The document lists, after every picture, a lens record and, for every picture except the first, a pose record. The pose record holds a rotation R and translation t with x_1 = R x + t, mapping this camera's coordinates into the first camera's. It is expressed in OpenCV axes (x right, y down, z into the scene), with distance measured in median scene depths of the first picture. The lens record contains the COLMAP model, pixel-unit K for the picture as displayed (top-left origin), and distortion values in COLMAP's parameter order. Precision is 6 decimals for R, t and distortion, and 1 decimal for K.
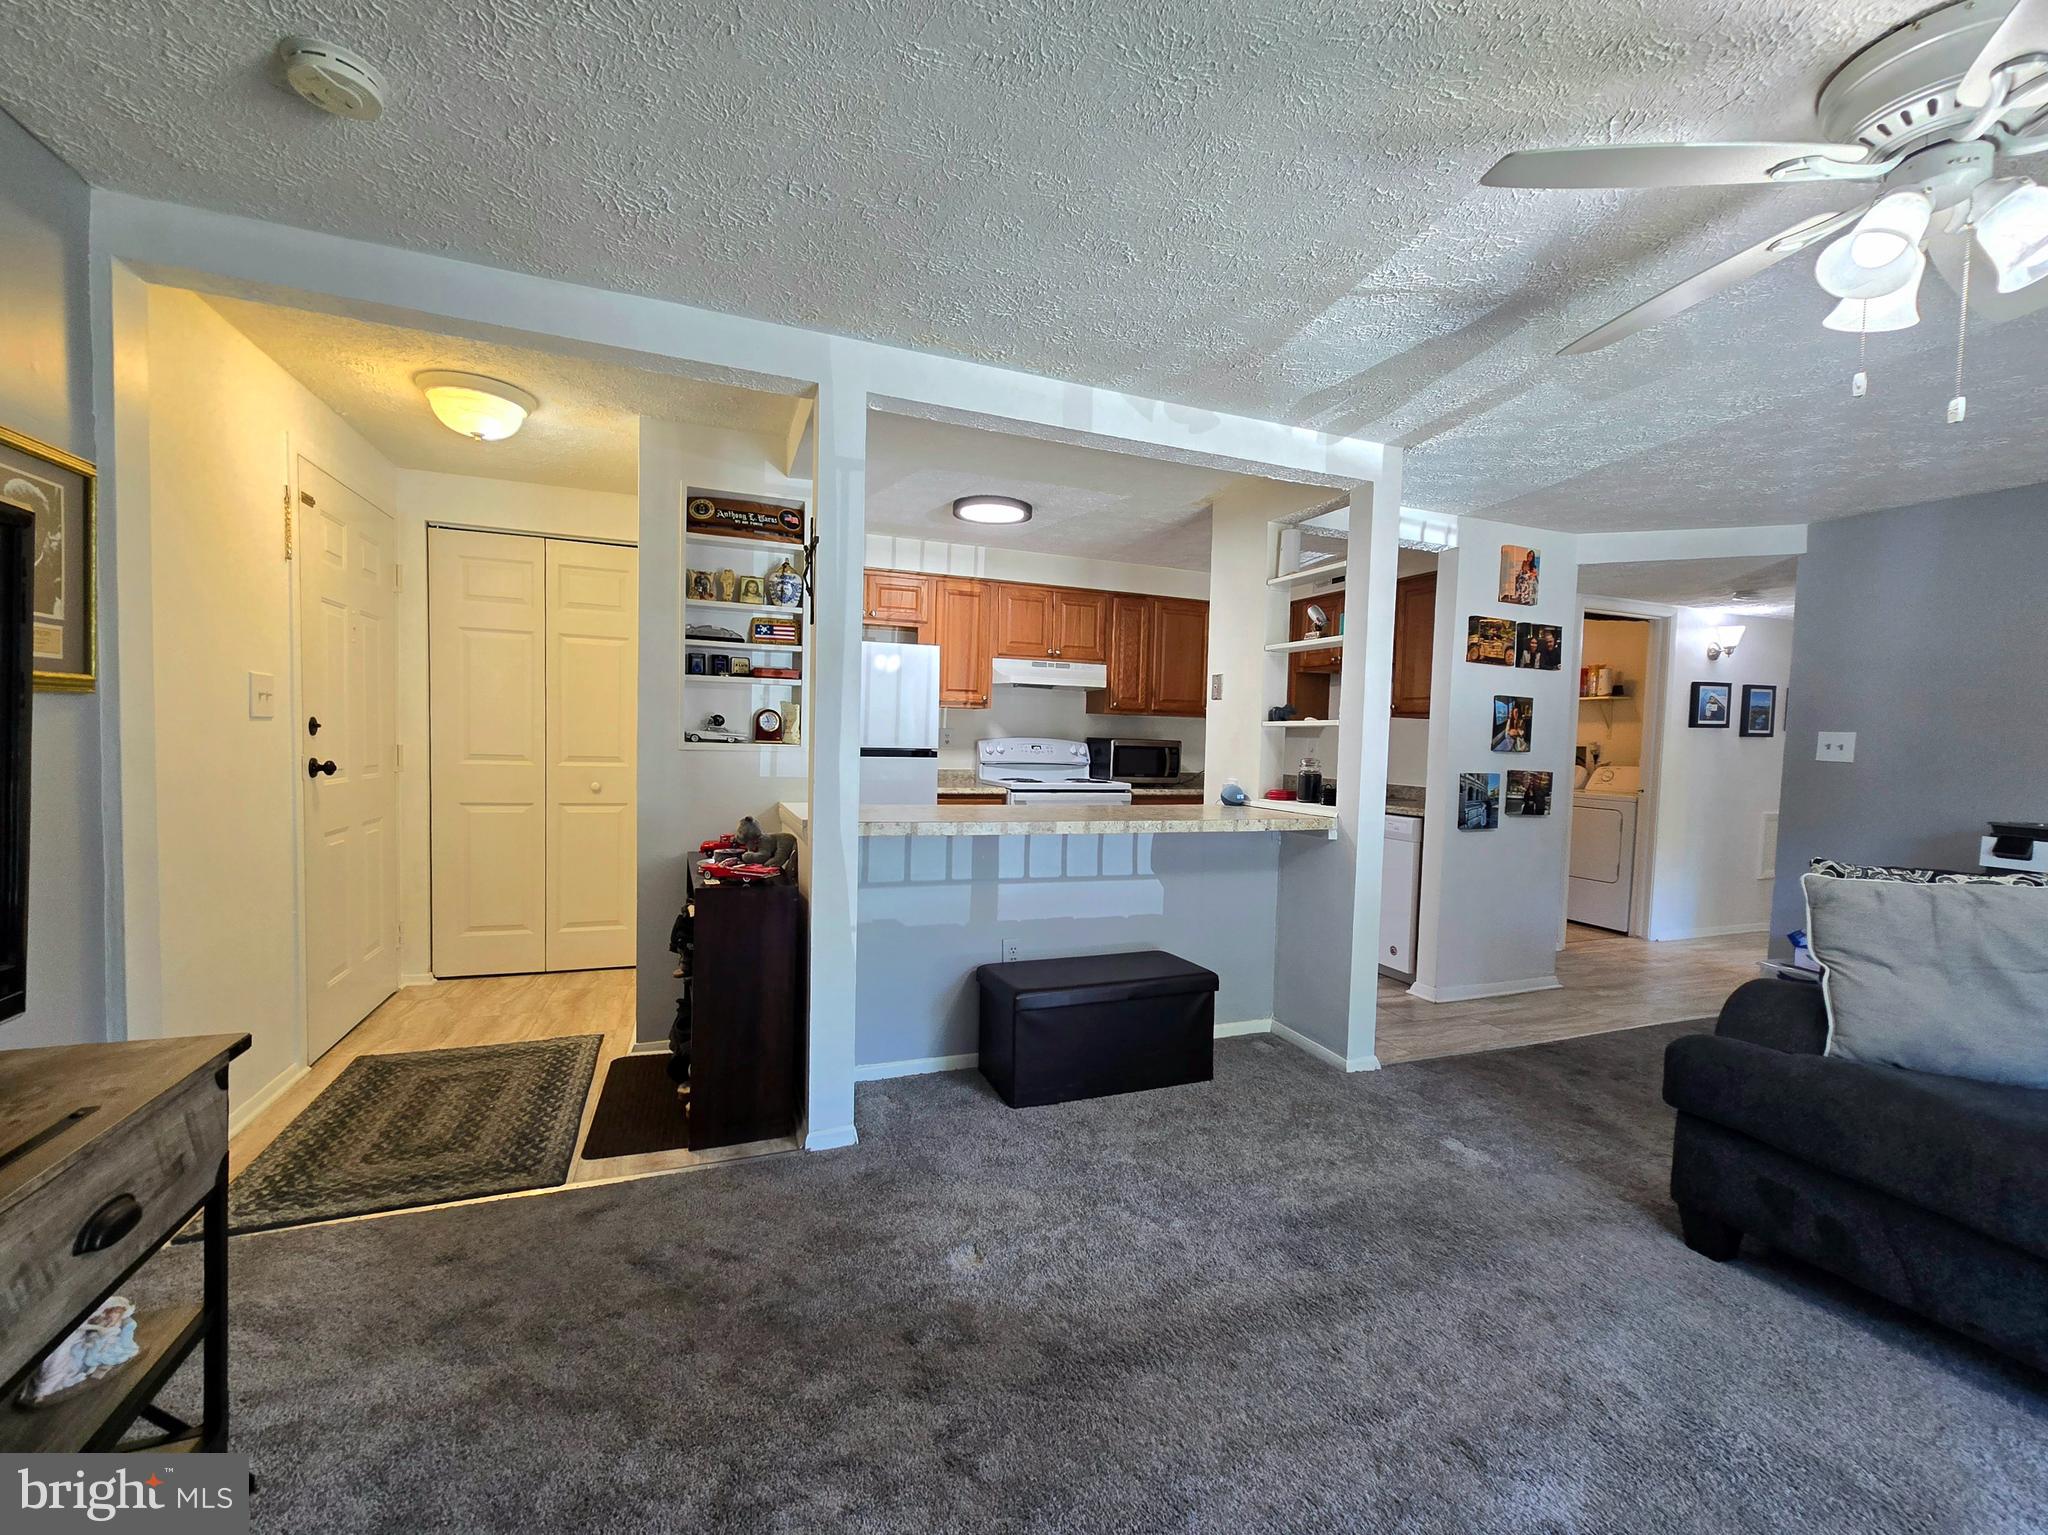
lens RADIAL K [[852.2, 0, 1033.5], [0, 852.2, 780.8], [0, 0, 1]] dist [-0.001241, 0.000438]
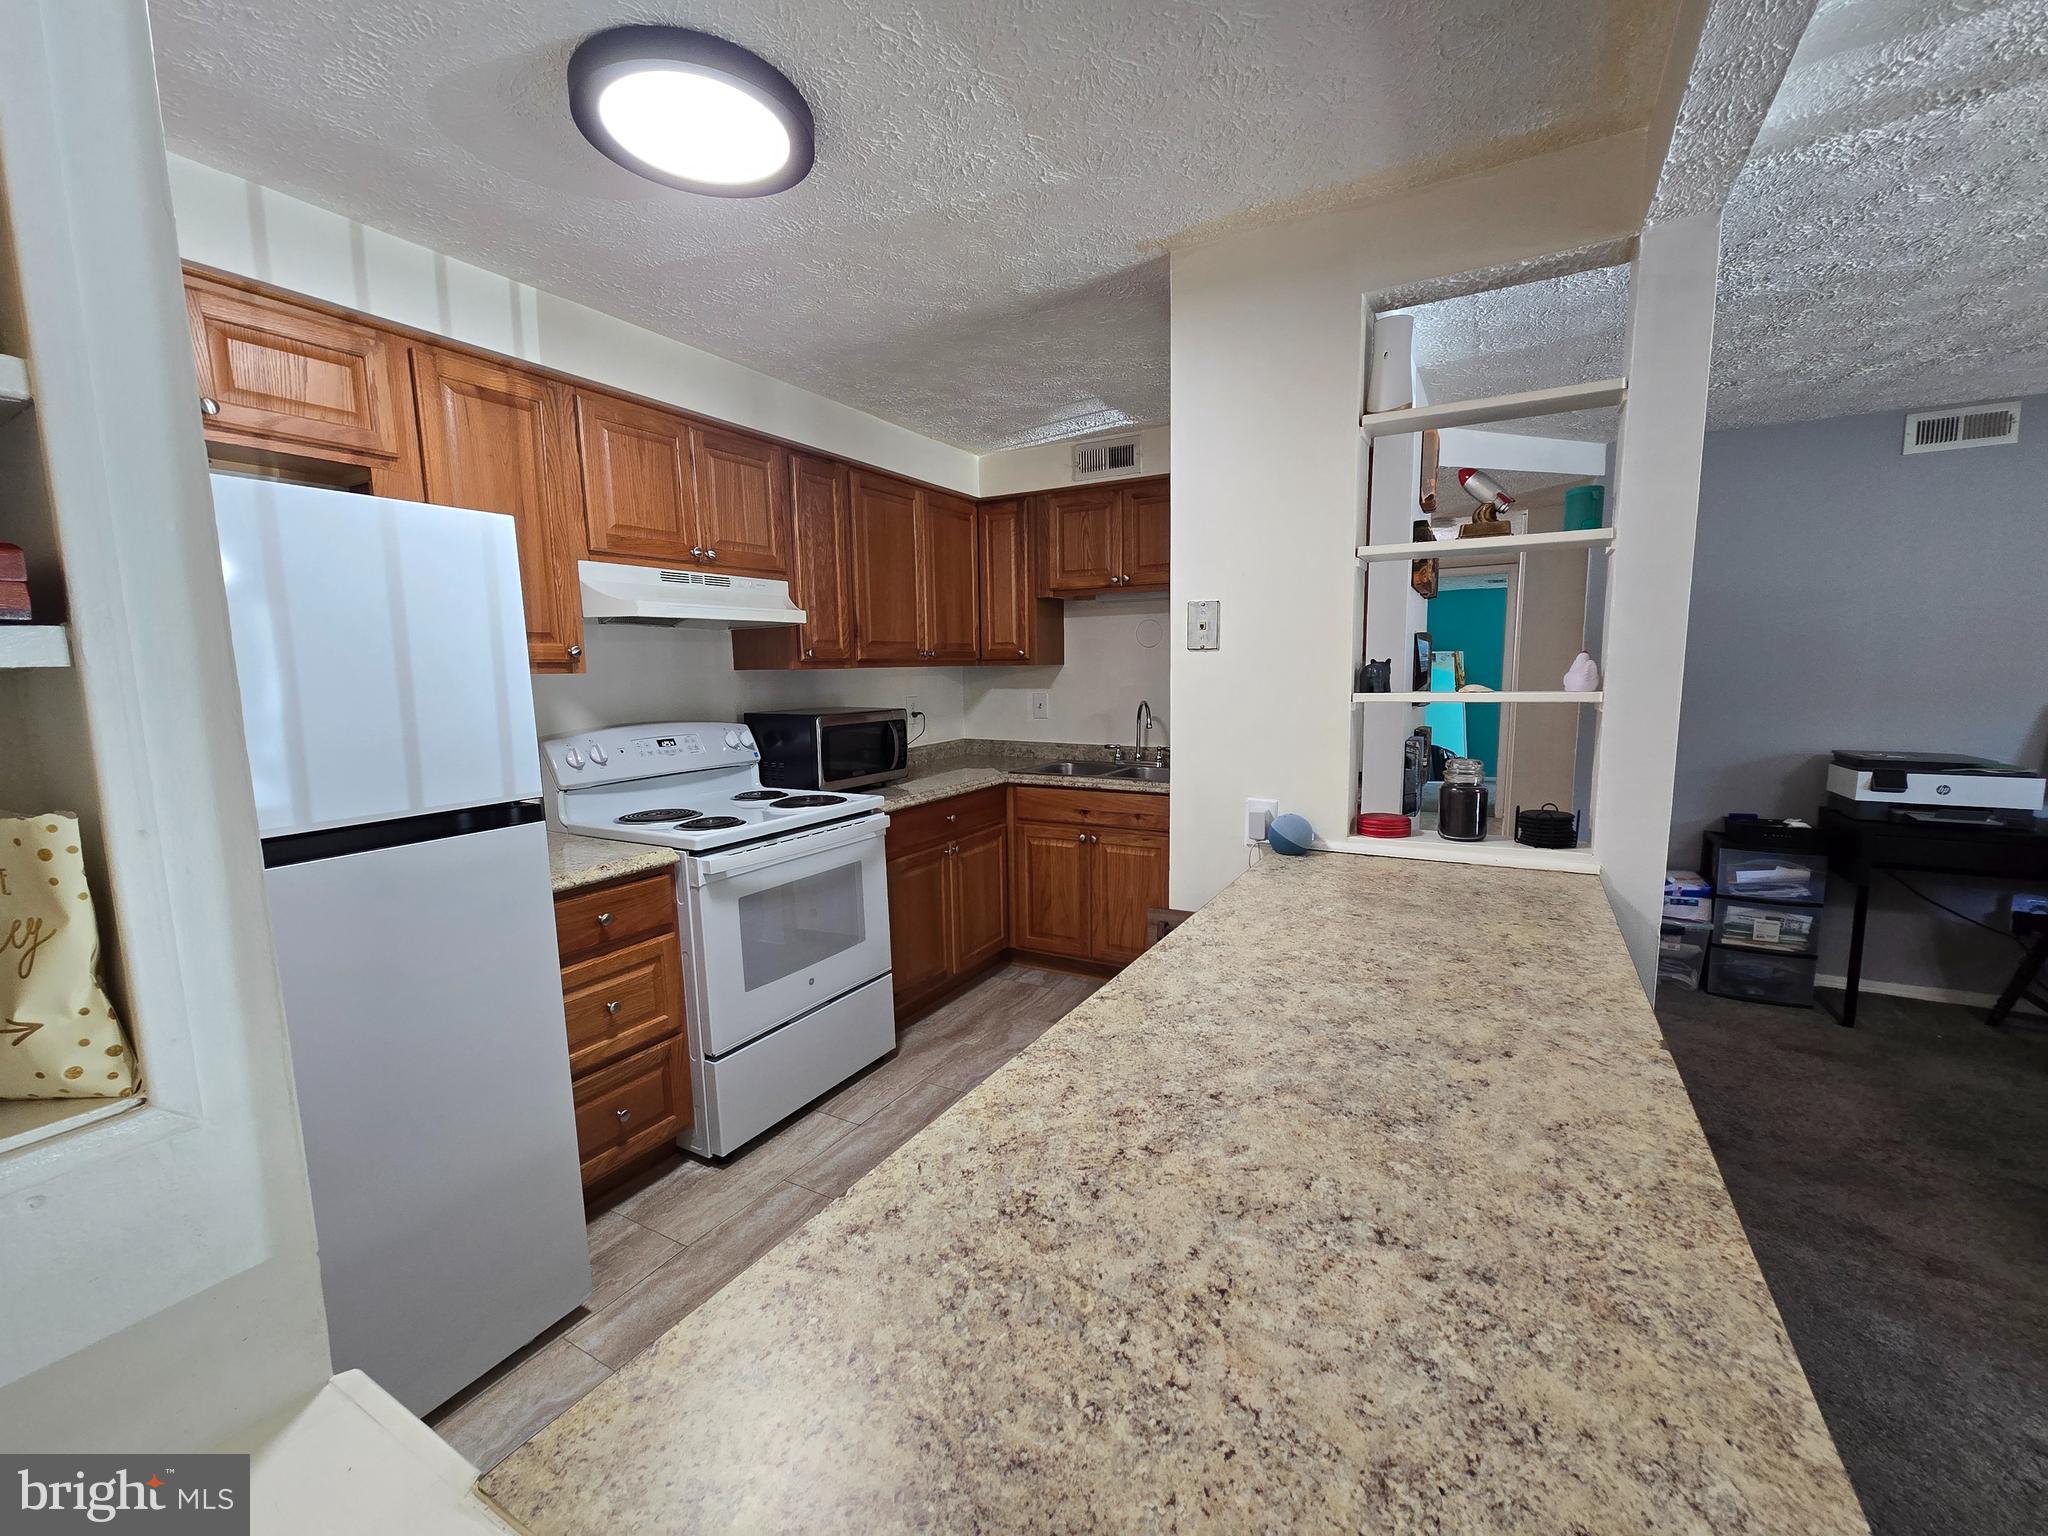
lens RADIAL K [[839.2, 0, 1031.0], [0, 839.2, 779.0], [0, 0, 1]] dist [-0.001008, -0.000190]
pose [[0.775654, -0.123509, 0.618956, -0.242736], [0.069533, 0.991419, 0.110696, -0.100582], [-0.627317, -0.042824, 0.777586, 0.817022]]
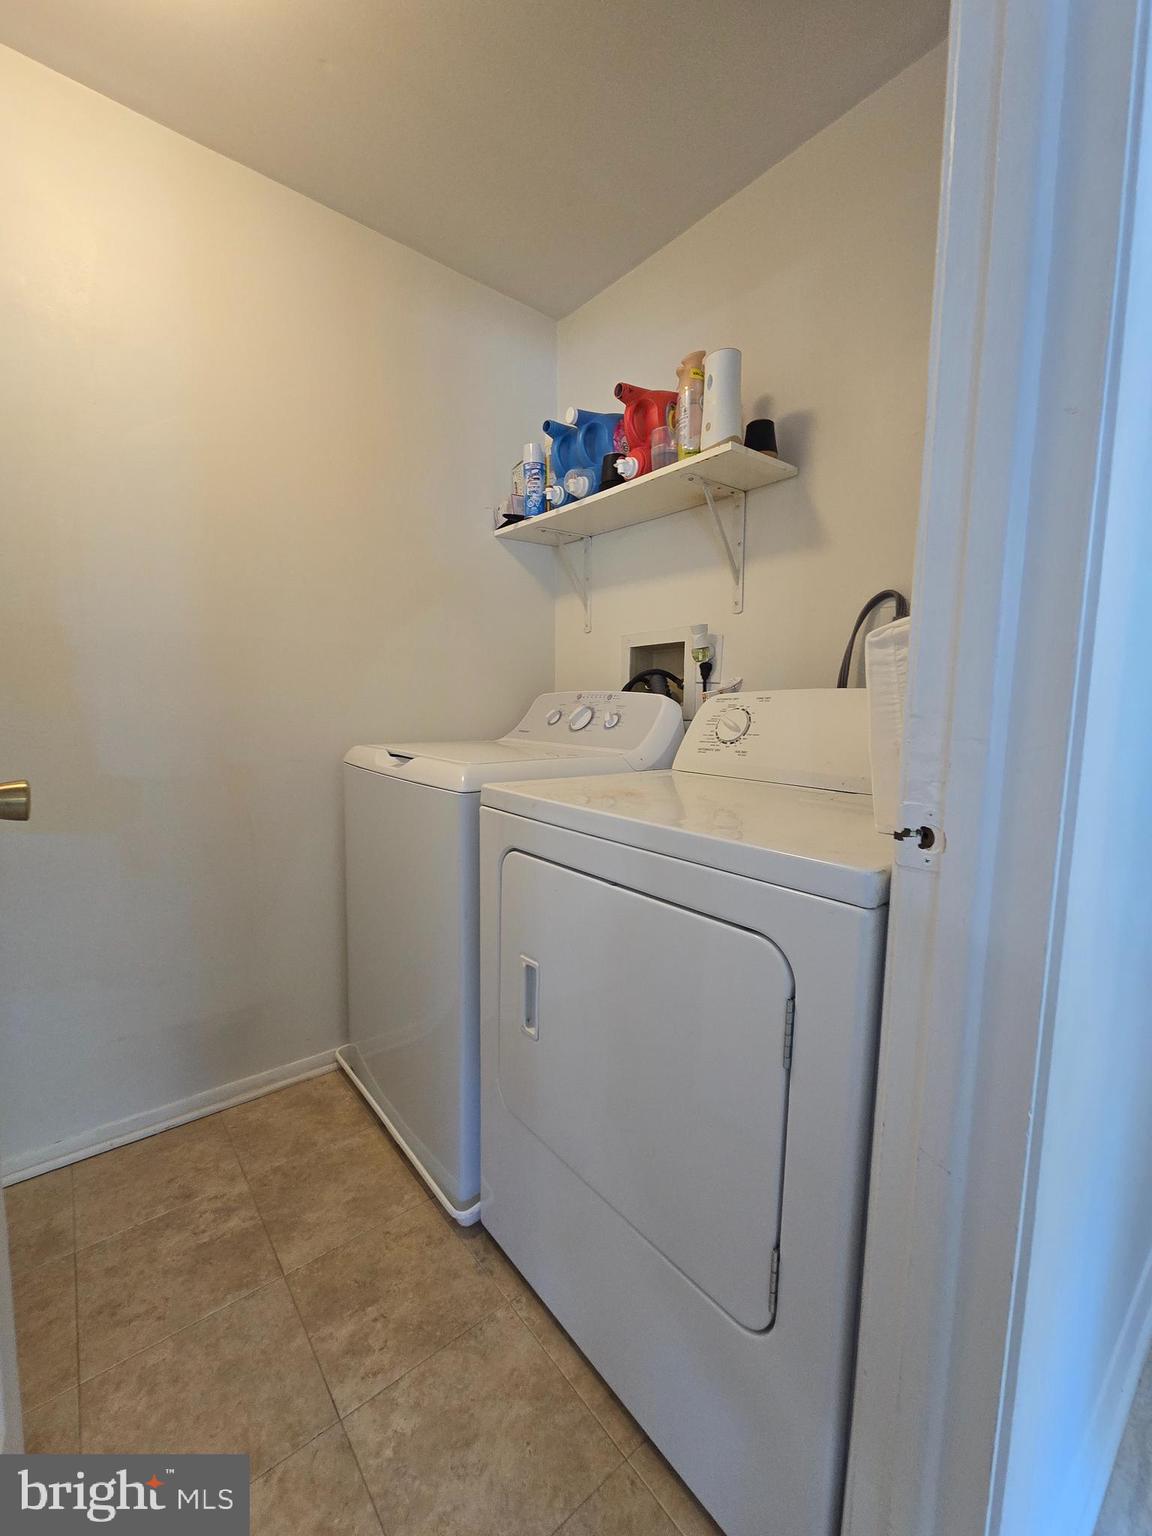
lens RADIAL K [[629.4, 0, 576.0], [0, 629.4, 768.0], [0, 0, 1]] dist [-0.001008, -0.000190]
pose [[0.951073, -0.043440, 0.305897, 1.078530], [0.024434, 0.997541, 0.065690, -0.012673], [-0.307998, -0.055002, 0.949796, 1.571187]]
